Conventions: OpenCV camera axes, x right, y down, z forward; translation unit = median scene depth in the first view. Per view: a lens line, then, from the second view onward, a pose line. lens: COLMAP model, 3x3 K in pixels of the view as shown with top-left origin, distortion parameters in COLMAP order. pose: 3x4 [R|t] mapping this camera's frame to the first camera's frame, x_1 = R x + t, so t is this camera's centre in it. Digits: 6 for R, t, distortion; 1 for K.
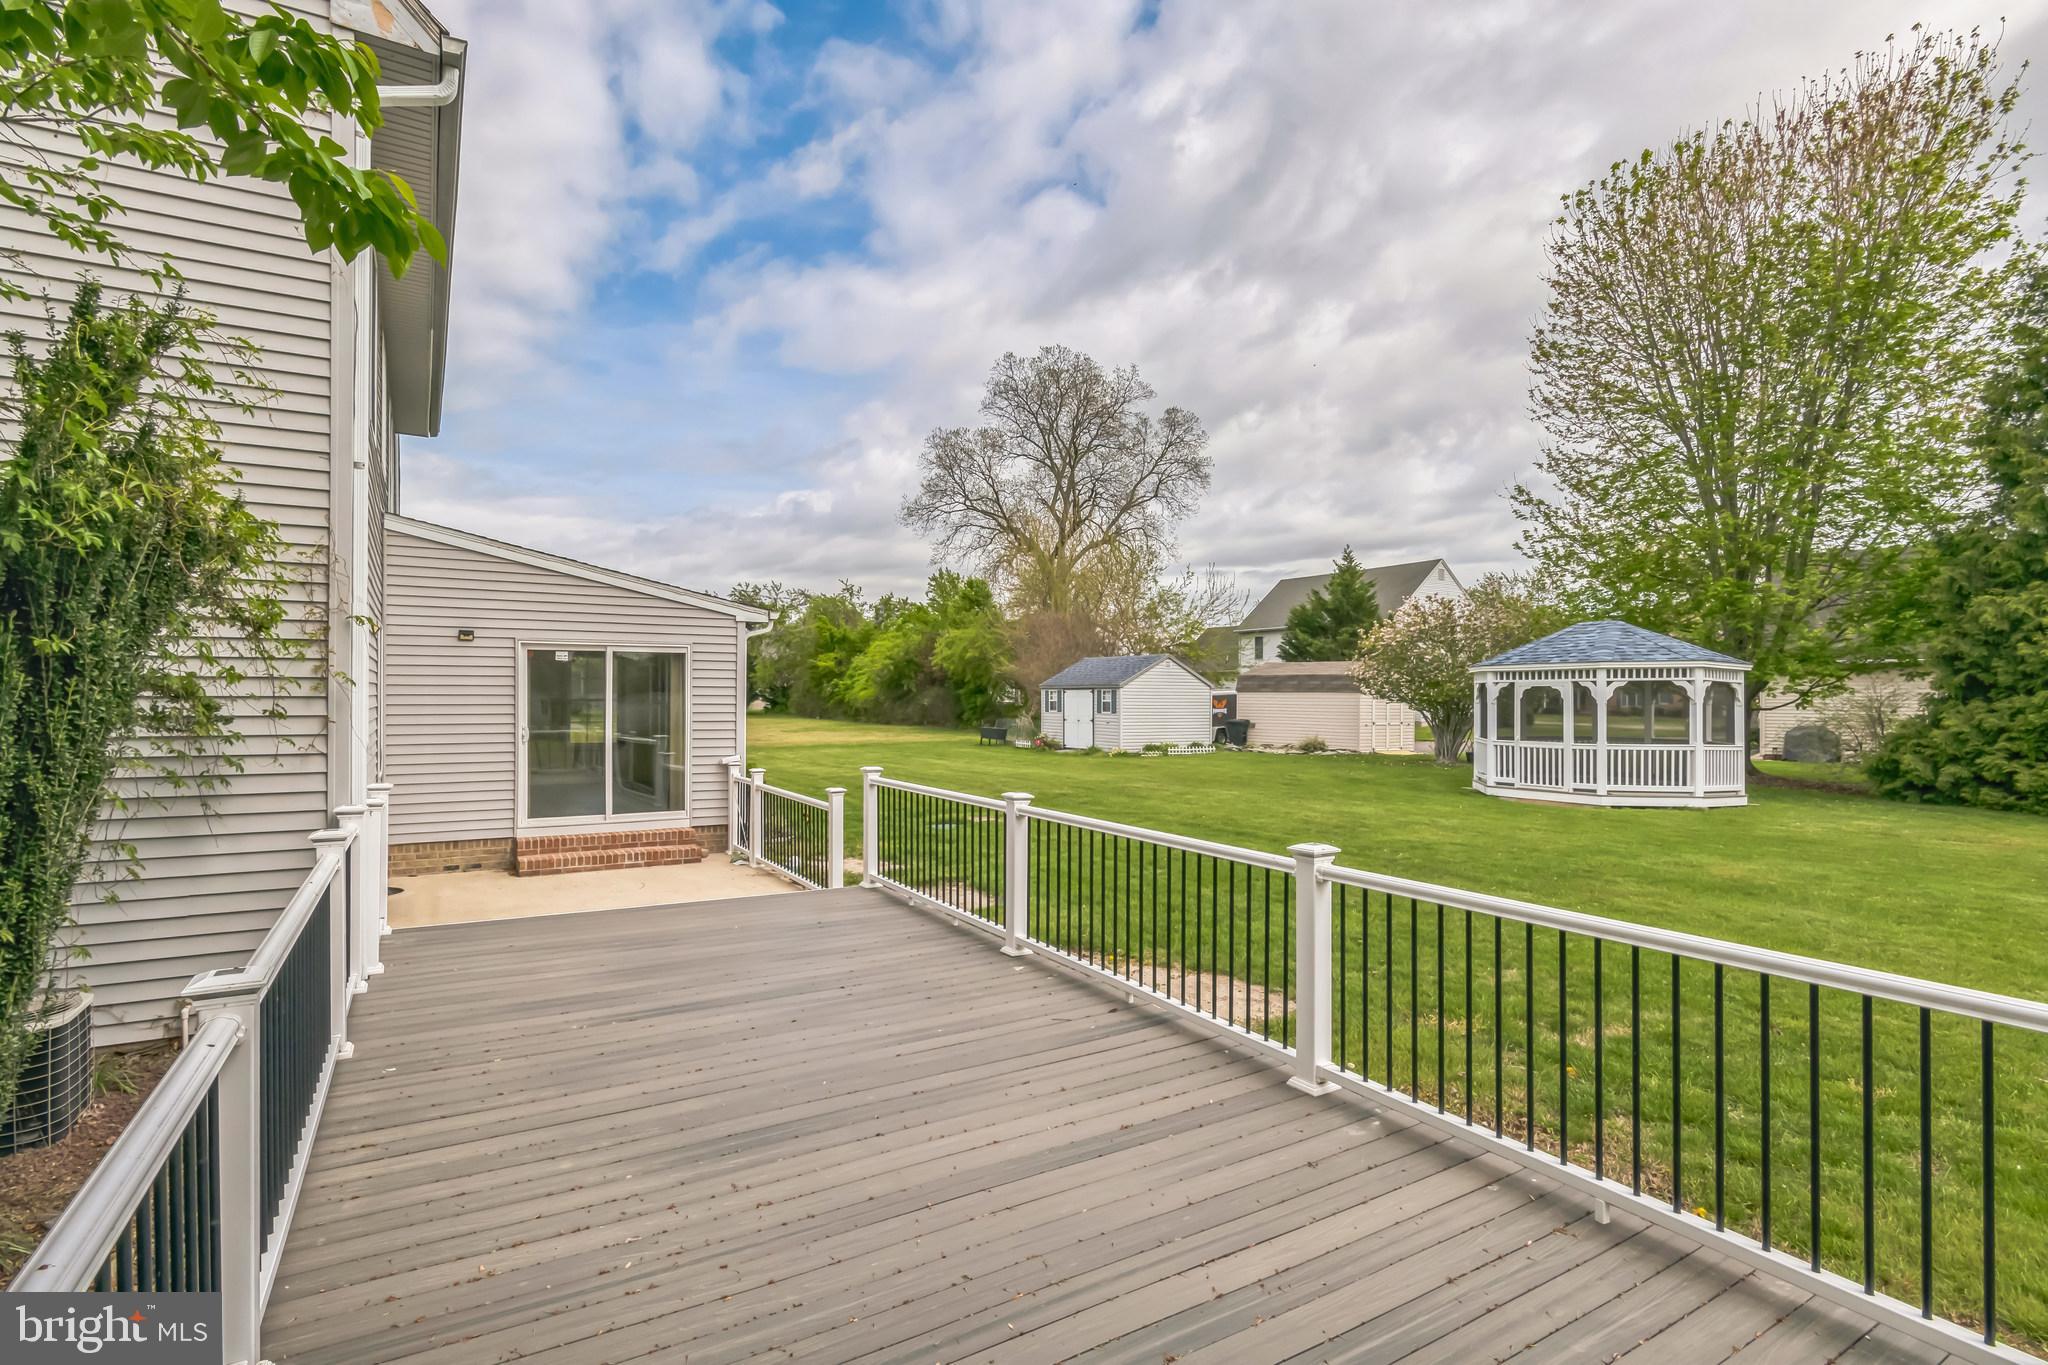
lens RADIAL K [[1006.0, 0, 1028.2], [0, 1006.0, 691.7], [0, 0, 1]] dist [-0.001556, -0.000236]
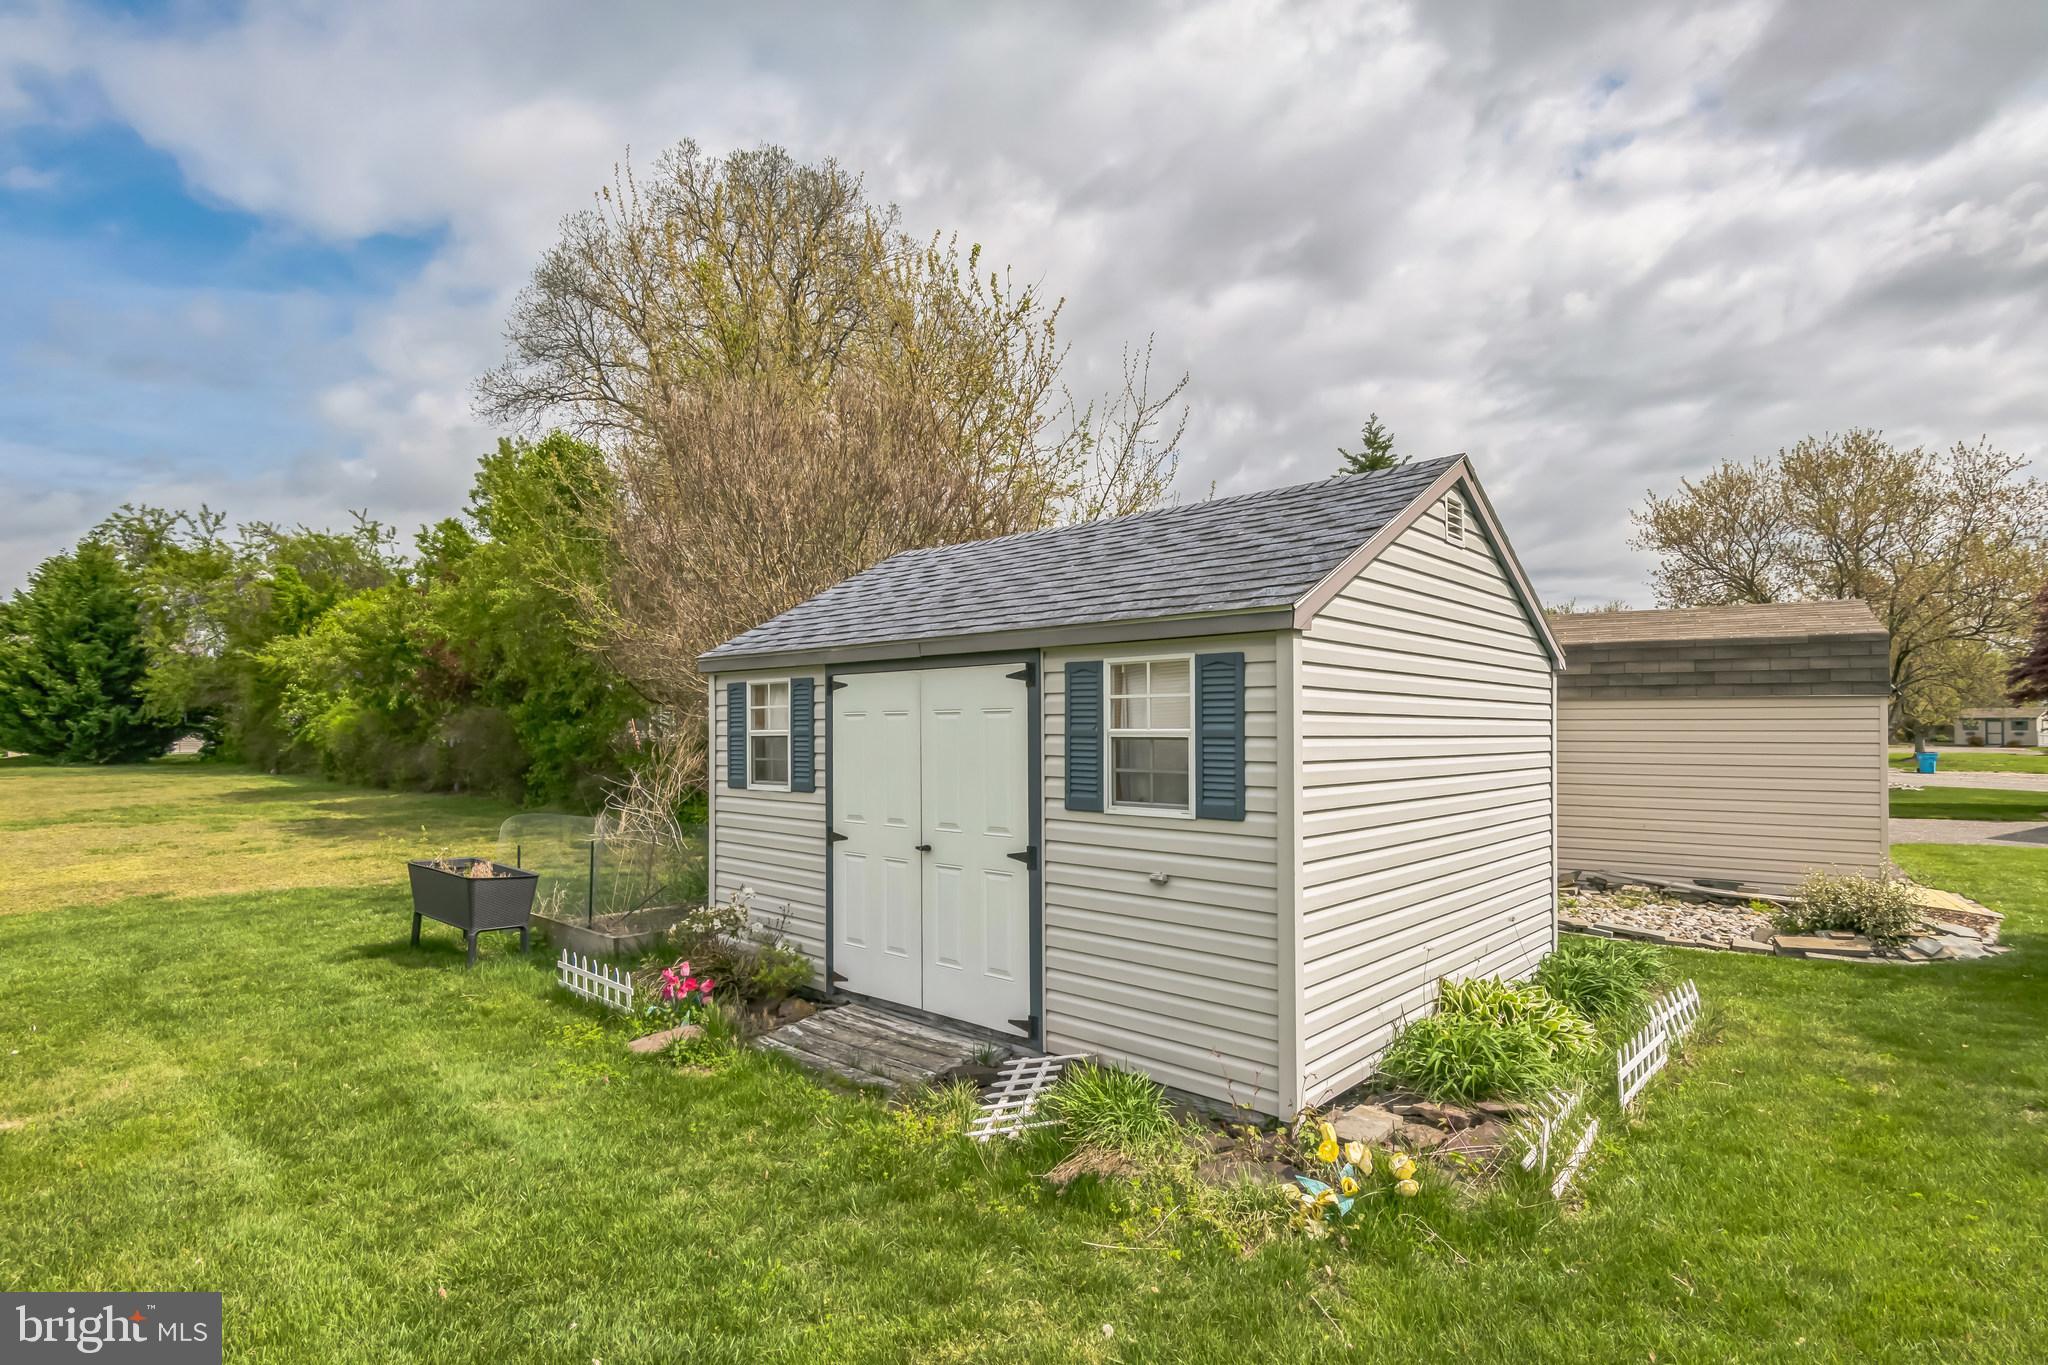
lens RADIAL K [[1006.0, 0, 1018.2], [0, 1006.0, 692.4], [0, 0, 1]] dist [-0.001556, -0.000236]
pose [[0.961566, 0.004839, 0.274530, 0.013934], [0.003744, 0.999521, -0.030732, 0.005685], [-0.274548, 0.030579, 0.961087, 0.641139]]
